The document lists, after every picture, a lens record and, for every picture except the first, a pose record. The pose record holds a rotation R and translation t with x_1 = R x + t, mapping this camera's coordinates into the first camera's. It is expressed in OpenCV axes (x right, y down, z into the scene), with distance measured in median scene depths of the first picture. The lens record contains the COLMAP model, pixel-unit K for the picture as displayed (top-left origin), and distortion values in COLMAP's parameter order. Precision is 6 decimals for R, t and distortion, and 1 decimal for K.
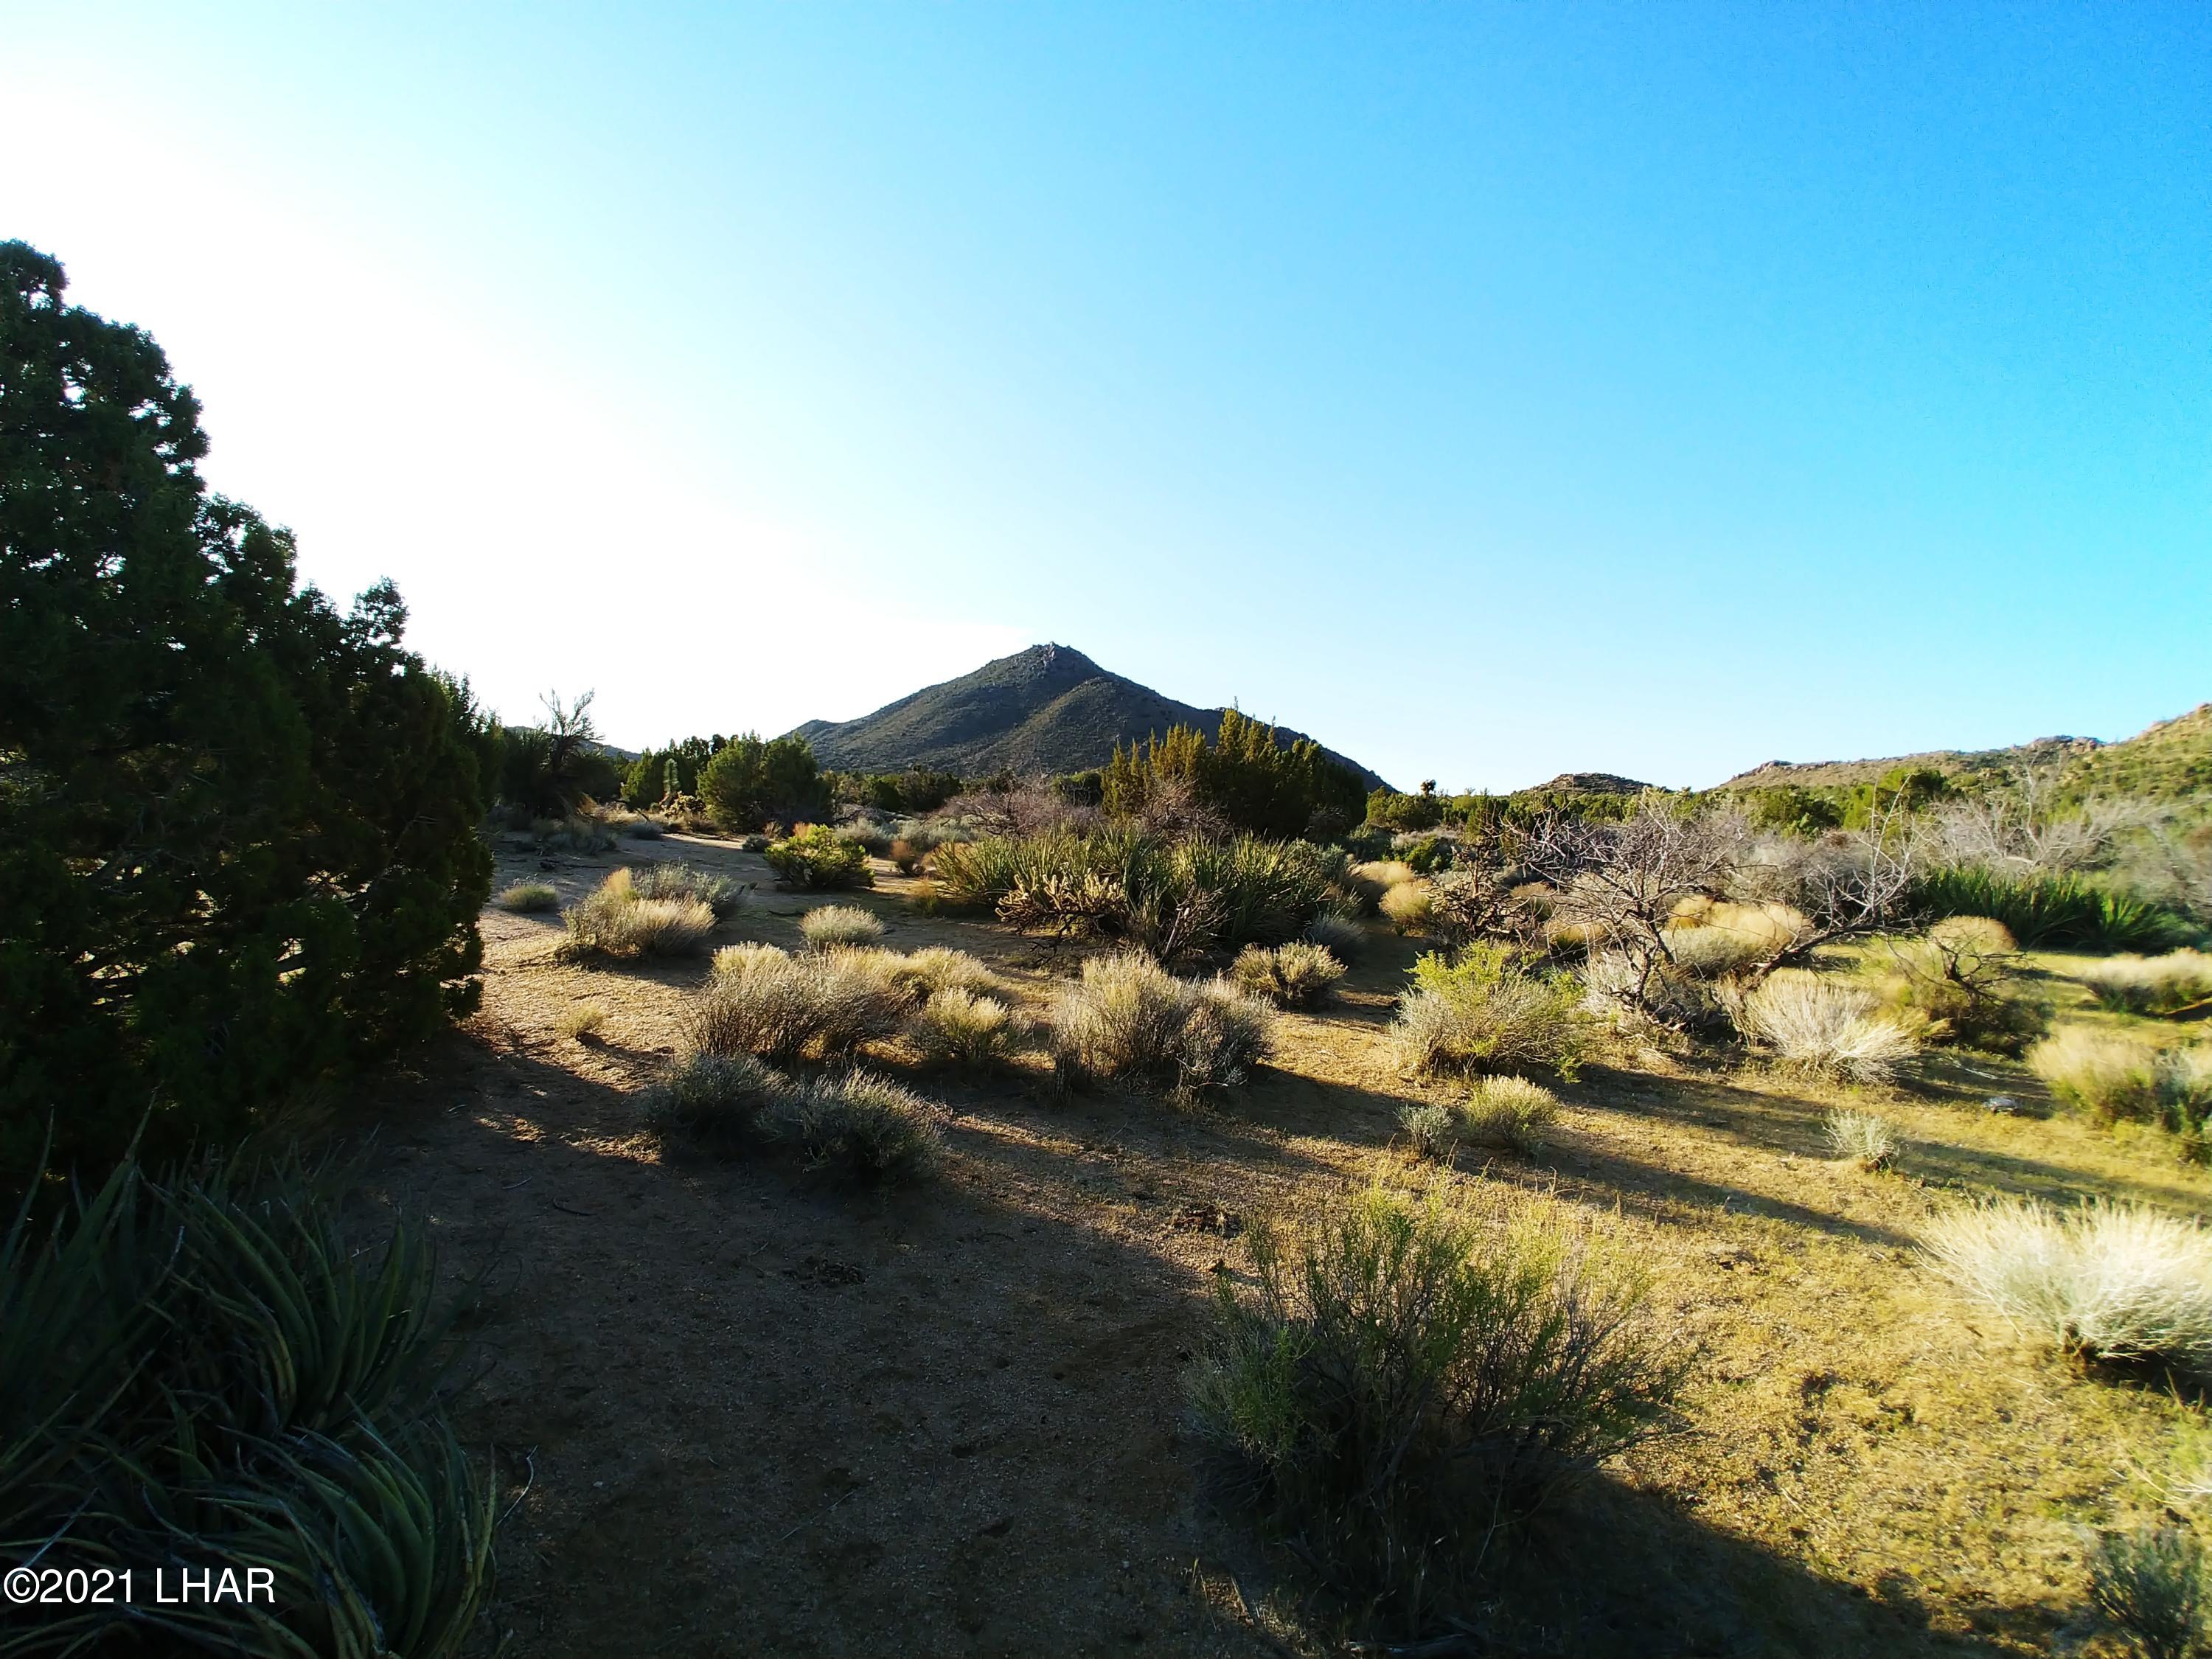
lens RADIAL K [[965.0, 0, 1111.3], [0, 965.0, 831.0], [0, 0, 1]] dist [-0.033852, 0.009983]
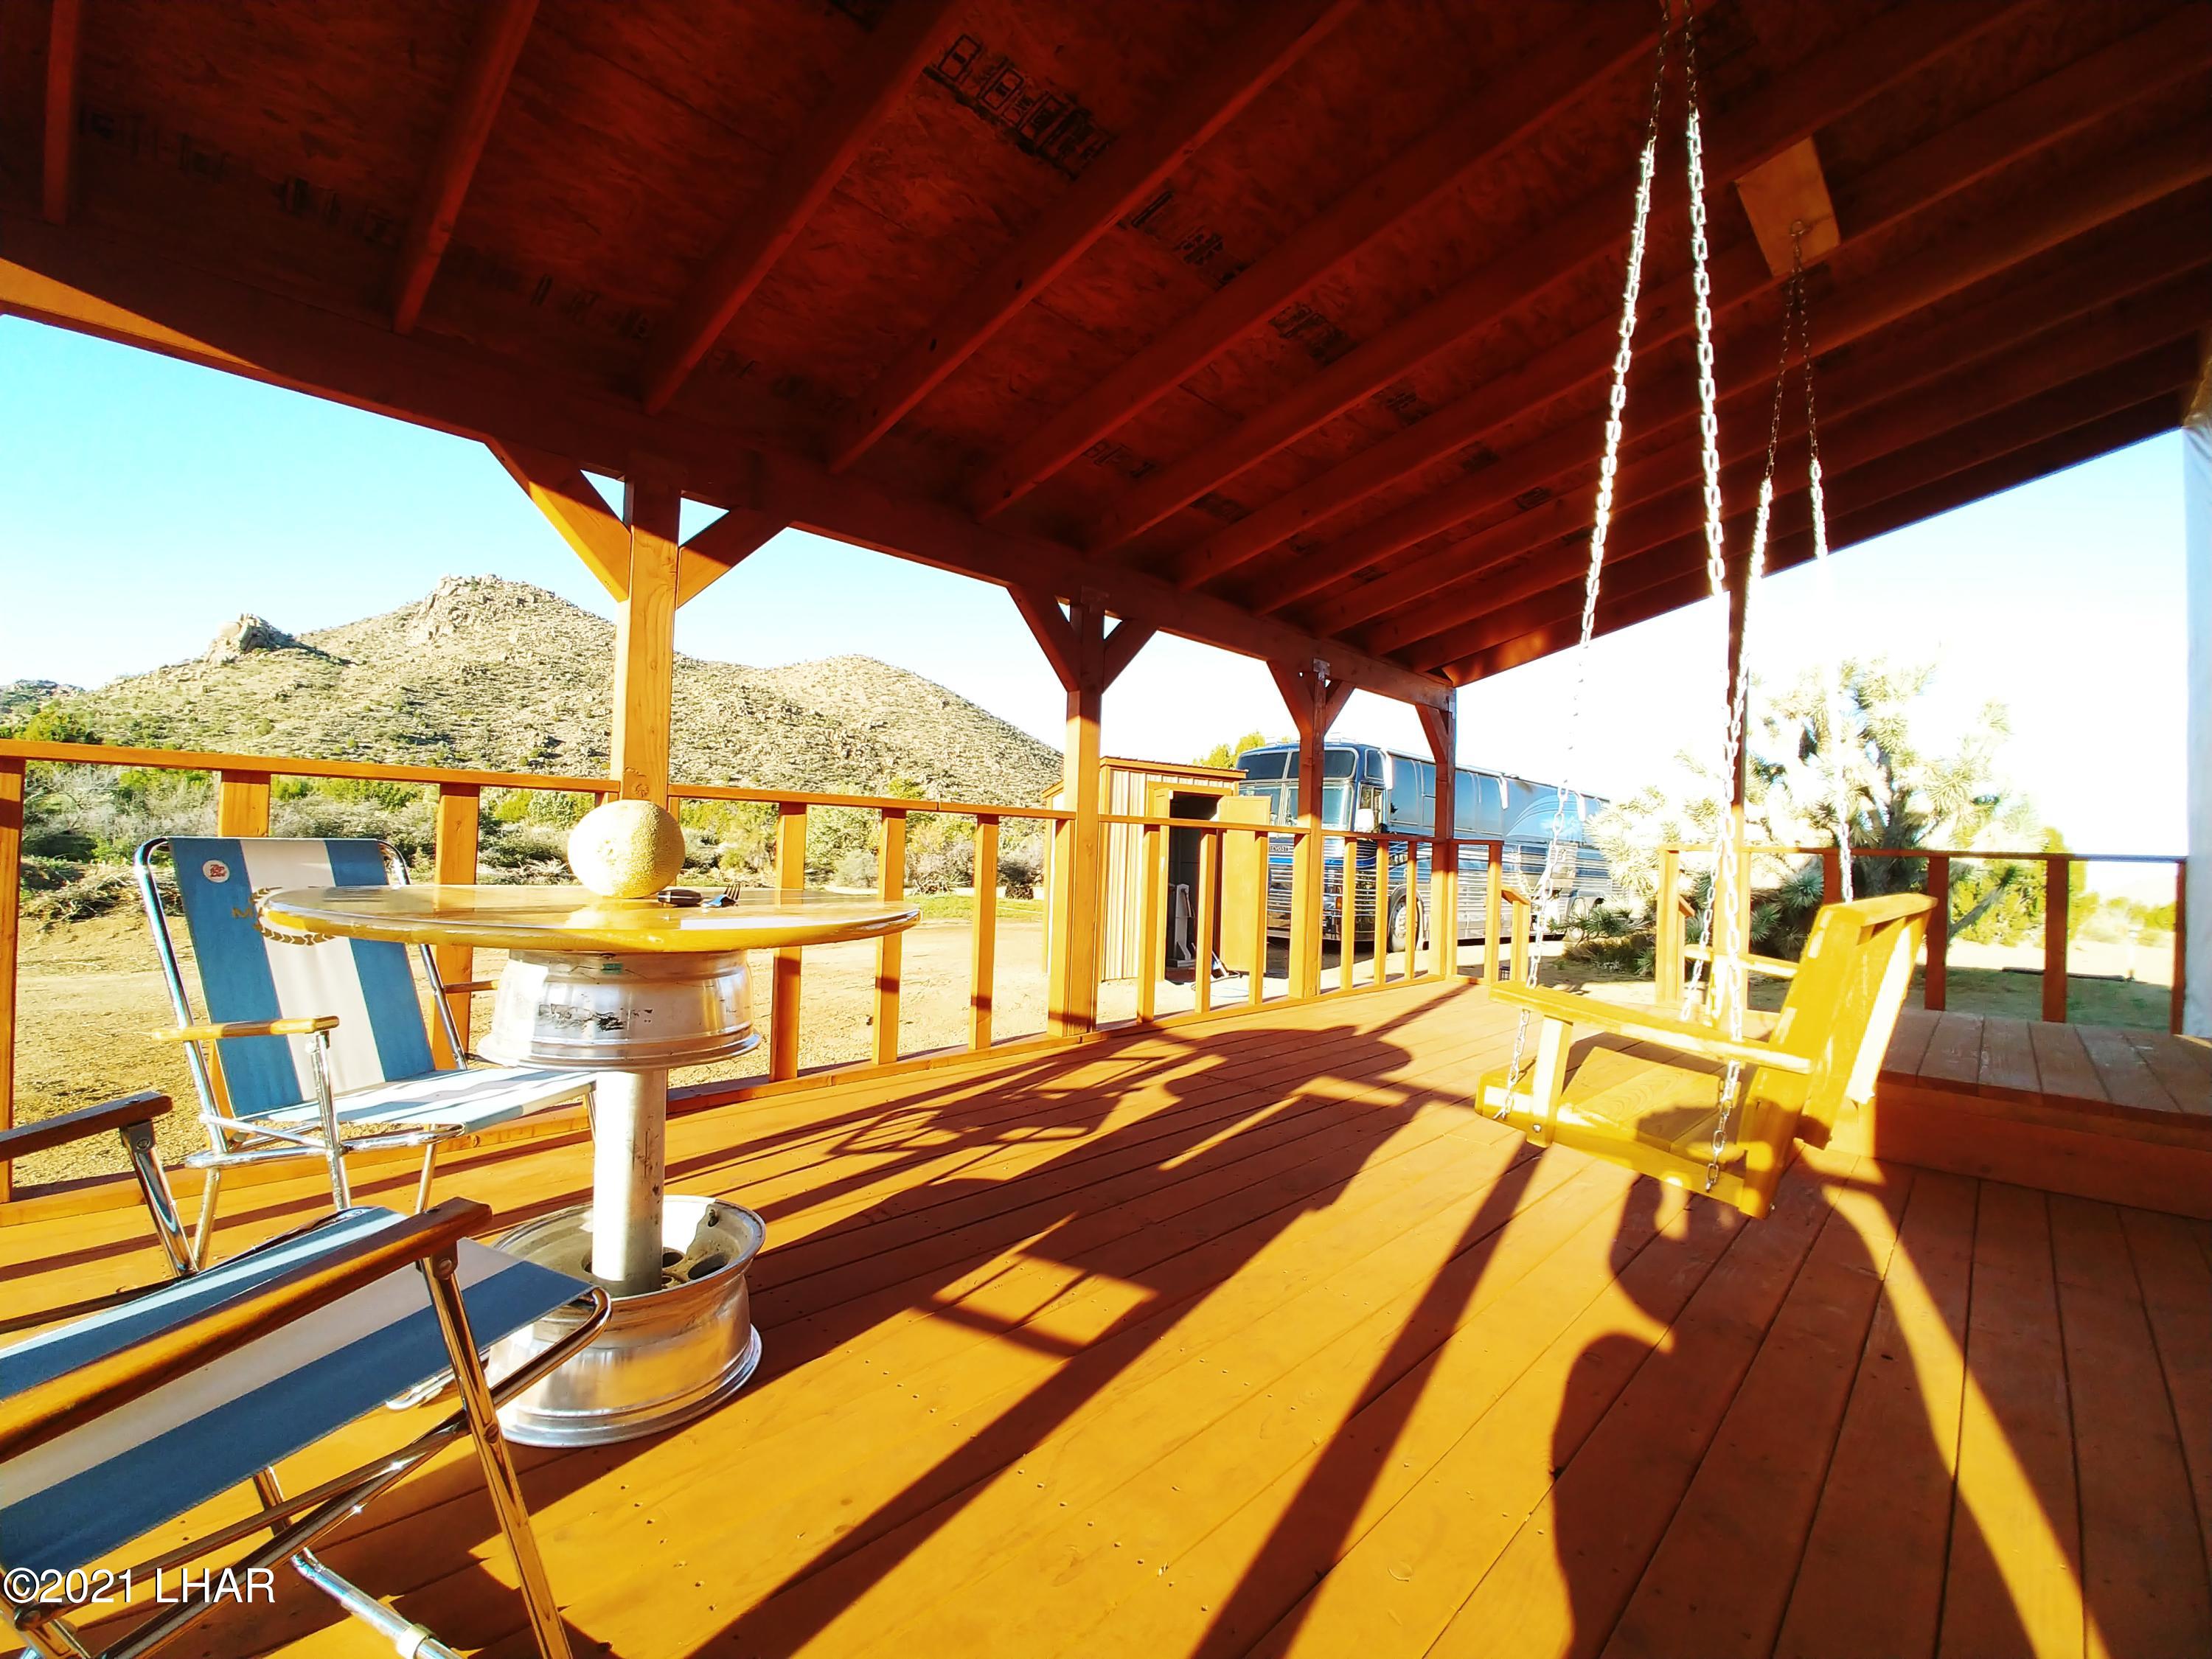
lens RADIAL K [[965.0, 0, 1111.3], [0, 965.0, 831.0], [0, 0, 1]] dist [-0.033852, 0.009983]
pose [[-0.058988, -0.014678, 0.998151, 0.189377], [-0.033357, 0.999362, 0.012725, 0.012667], [-0.997701, -0.032545, -0.059440, -0.061935]]
